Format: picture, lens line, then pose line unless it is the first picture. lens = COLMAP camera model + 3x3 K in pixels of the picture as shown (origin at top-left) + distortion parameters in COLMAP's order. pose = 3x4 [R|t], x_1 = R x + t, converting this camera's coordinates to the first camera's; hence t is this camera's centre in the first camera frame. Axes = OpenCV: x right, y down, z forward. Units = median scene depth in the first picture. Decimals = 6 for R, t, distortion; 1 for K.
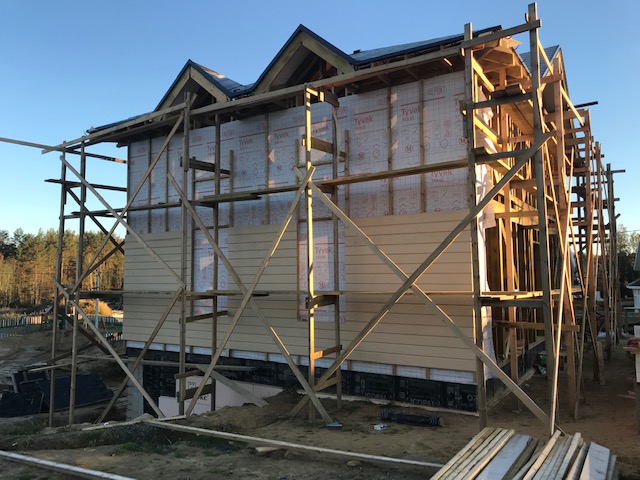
lens RADIAL K [[518.2, 0, 320.0], [0, 518.2, 240.0], [0, 0, 1]] dist [-0.001978, -0.008035]
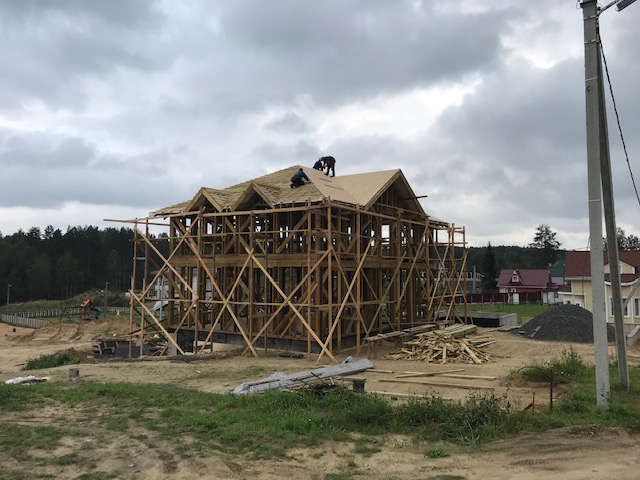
lens RADIAL K [[518.2, 0, 320.0], [0, 518.2, 240.0], [0, 0, 1]] dist [-0.001978, -0.008035]
pose [[0.998816, 0.017142, -0.045531, 0.306760], [-0.017265, 0.999848, -0.002305, -0.136780], [0.045485, 0.003088, 0.998960, -1.016388]]
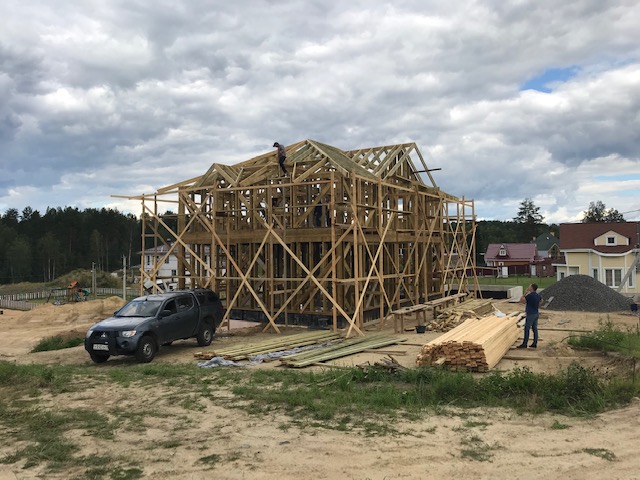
lens RADIAL K [[518.2, 0, 320.0], [0, 518.2, 240.0], [0, 0, 1]] dist [-0.001978, -0.008035]
pose [[0.999907, 0.003165, -0.013286, 0.175847], [-0.002622, 0.999170, 0.040662, -0.122343], [0.013404, -0.040624, 0.999085, -0.987006]]
